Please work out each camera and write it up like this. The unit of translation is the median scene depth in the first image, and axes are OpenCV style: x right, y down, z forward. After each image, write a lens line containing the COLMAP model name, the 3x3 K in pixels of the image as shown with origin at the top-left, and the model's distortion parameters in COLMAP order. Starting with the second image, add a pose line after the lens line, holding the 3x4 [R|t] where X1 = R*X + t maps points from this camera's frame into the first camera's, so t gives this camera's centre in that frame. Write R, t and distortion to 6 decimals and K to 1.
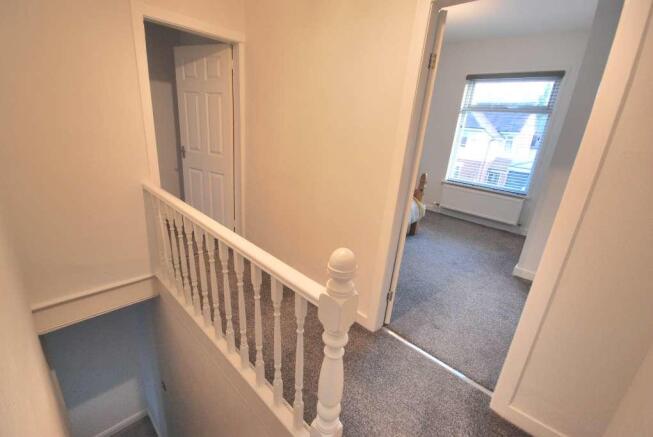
lens RADIAL K [[287.2, 0, 326.5], [0, 287.2, 218.5], [0, 0, 1]] dist [-0.001716, -0.000577]
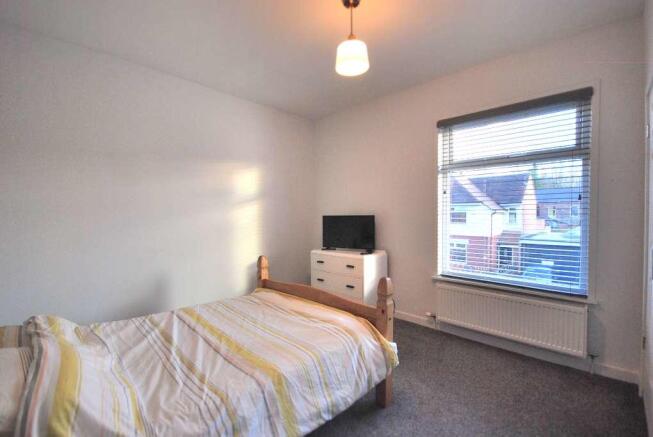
lens RADIAL K [[294.1, 0, 326.5], [0, 294.1, 218.5], [0, 0, 1]] dist [0.002142, 0.000267]
pose [[0.996473, -0.083726, -0.005557, 0.189902], [0.078359, 0.952196, -0.295266, -0.083237], [0.030013, 0.293789, 0.955399, 0.352394]]
